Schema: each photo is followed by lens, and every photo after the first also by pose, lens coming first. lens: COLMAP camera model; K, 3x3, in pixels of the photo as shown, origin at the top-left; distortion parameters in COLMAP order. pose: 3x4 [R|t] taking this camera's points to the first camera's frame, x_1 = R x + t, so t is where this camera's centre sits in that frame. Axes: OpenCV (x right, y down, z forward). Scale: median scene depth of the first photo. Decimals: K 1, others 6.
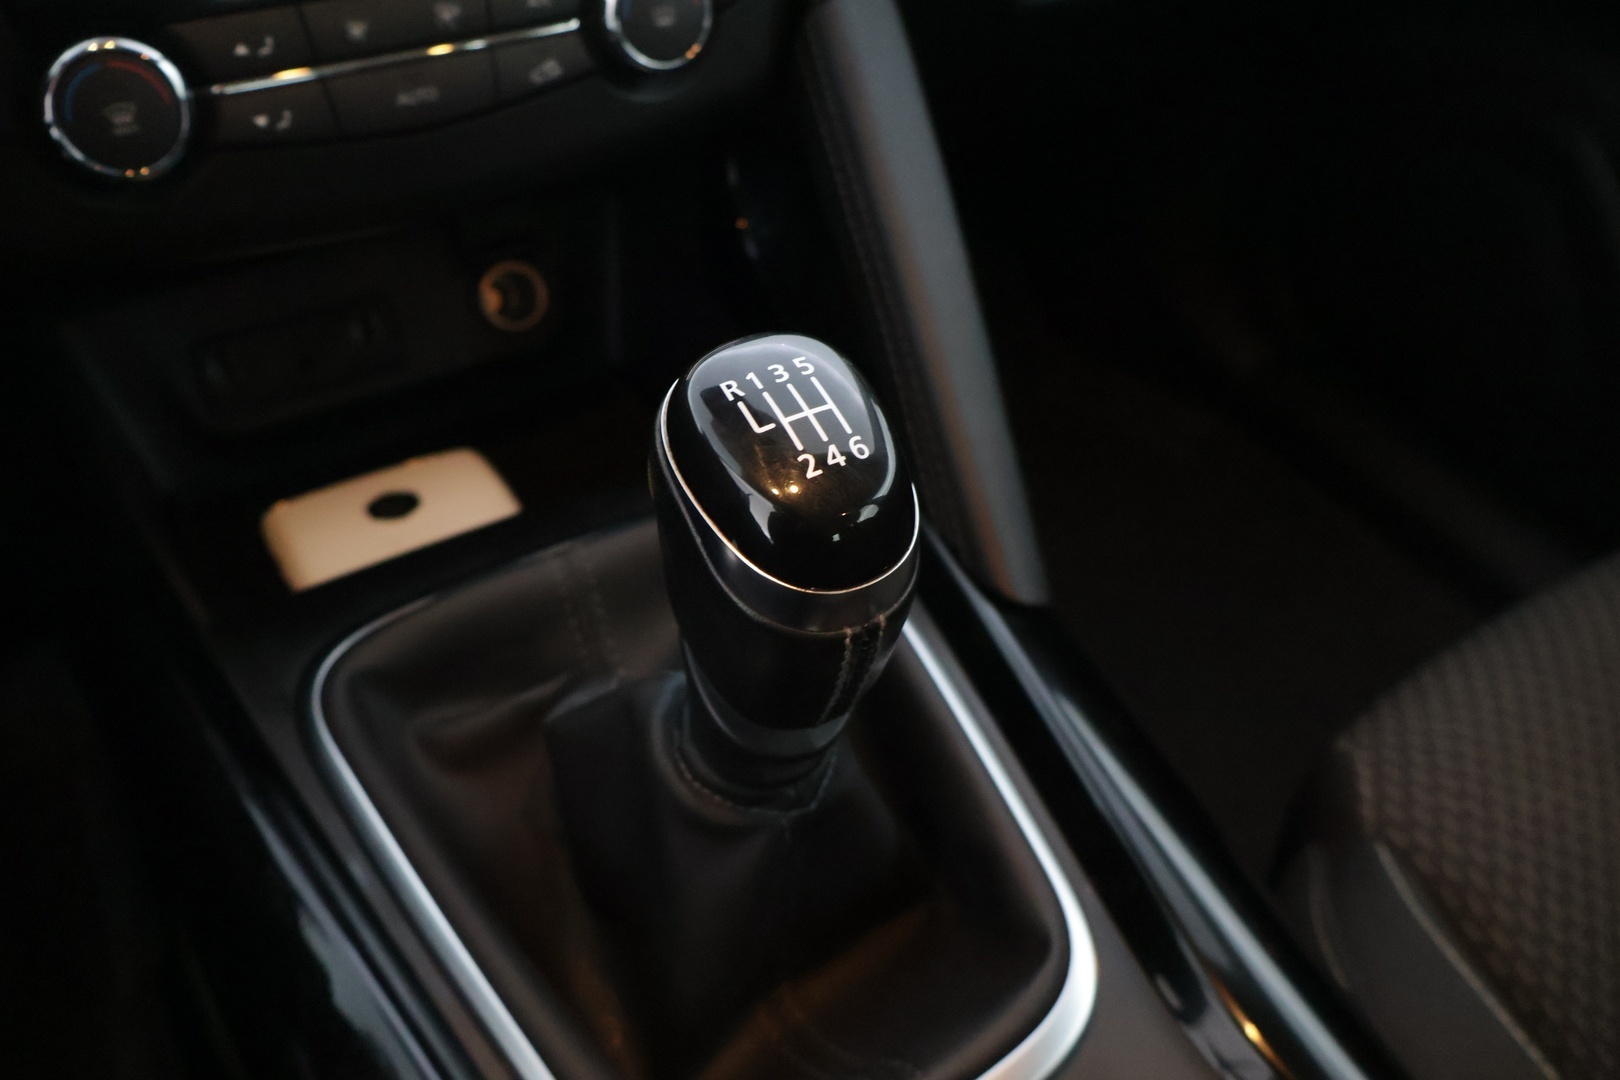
lens RADIAL K [[1269.5, 0, 770.4], [0, 1269.5, 546.4], [0, 0, 1]] dist [0.002320, 0.001088]
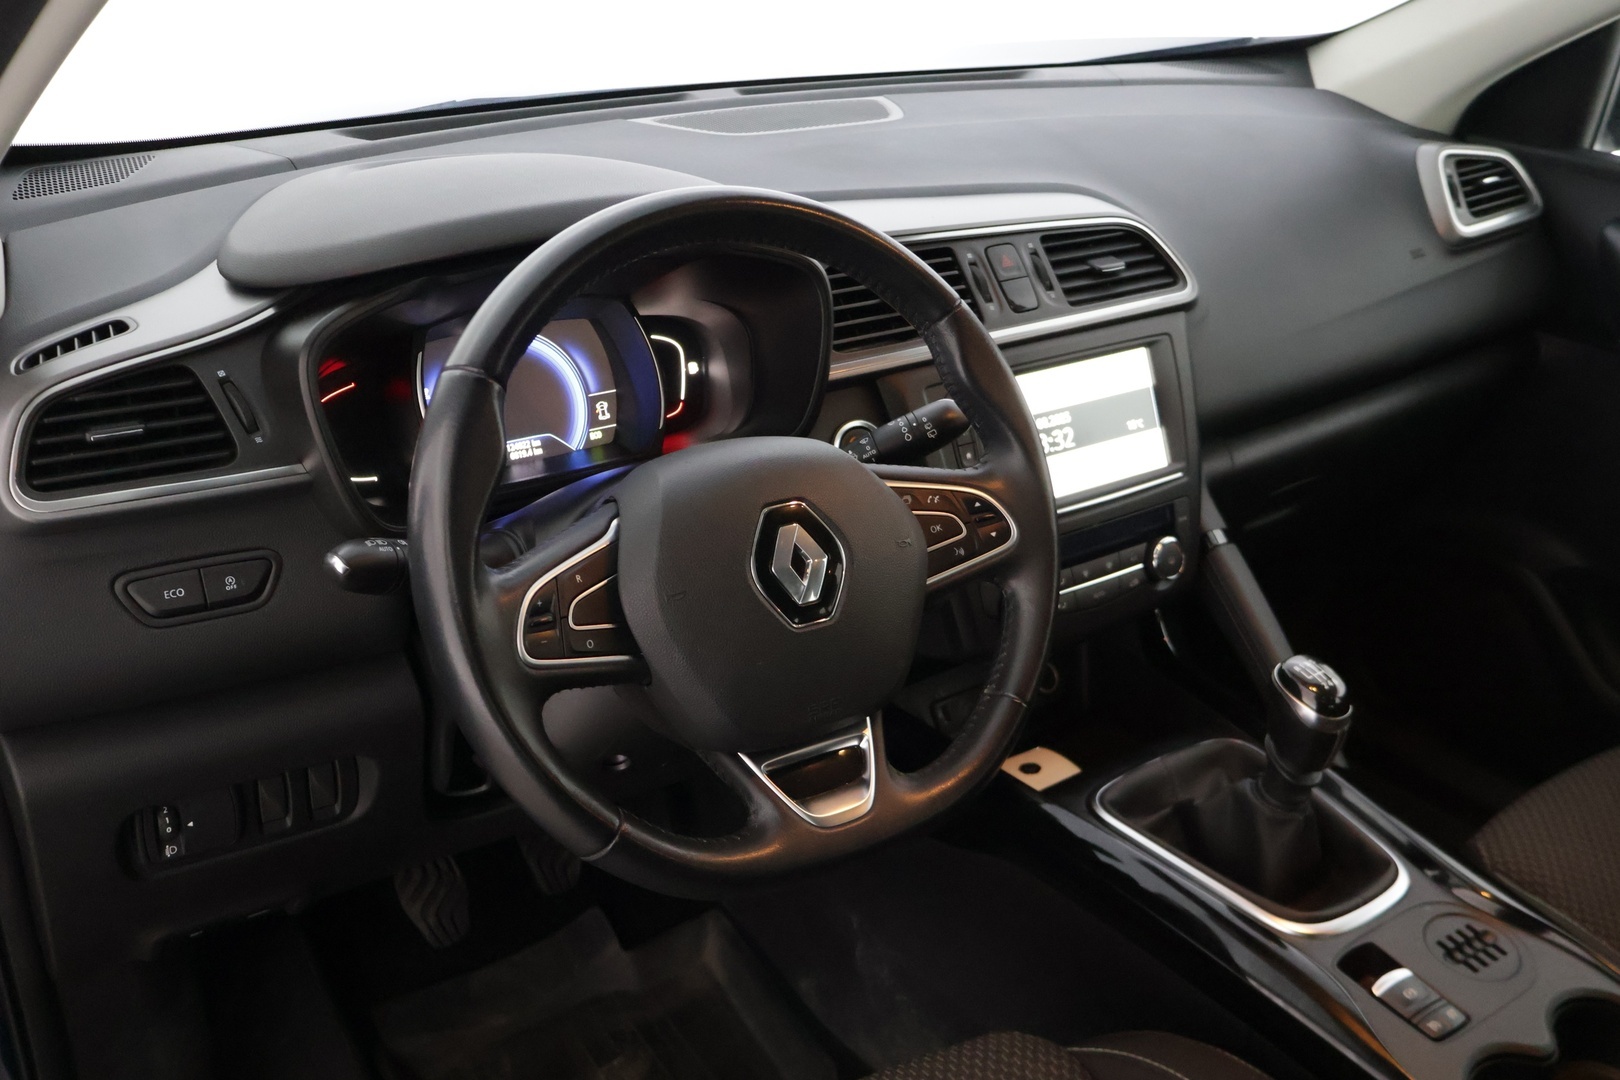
lens RADIAL K [[1540.0, 0, 806.9], [0, 1540.0, 577.2], [0, 0, 1]] dist [0.020157, -0.002128]
pose [[0.994800, -0.056255, 0.084903, -1.254962], [0.079509, 0.949921, -0.302205, 0.601848], [-0.063650, 0.307384, 0.949455, -2.263907]]
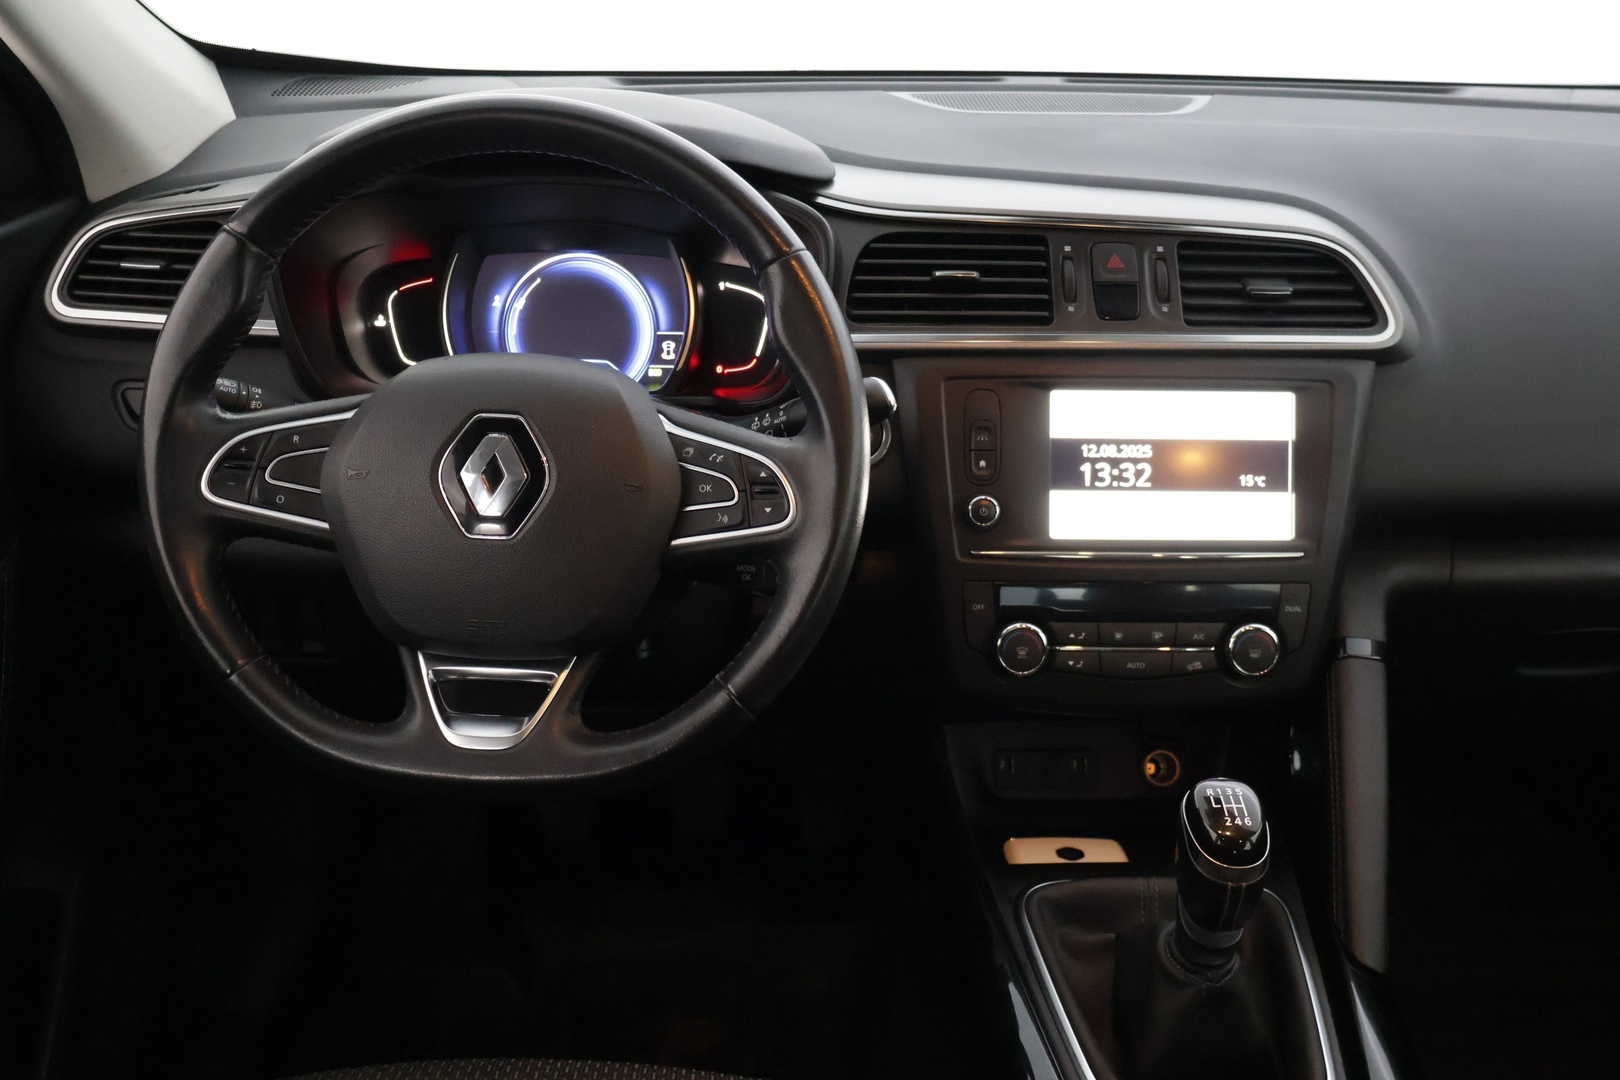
lens RADIAL K [[1531.7, 0, 810.0], [0, 1531.7, 540.0], [0, 0, 1]] dist [0.047624, -0.001644]
pose [[0.872206, 0.171551, -0.458070, 0.469506], [-0.326932, 0.901029, -0.285065, 0.454112], [0.363831, 0.398393, 0.841968, -1.747032]]
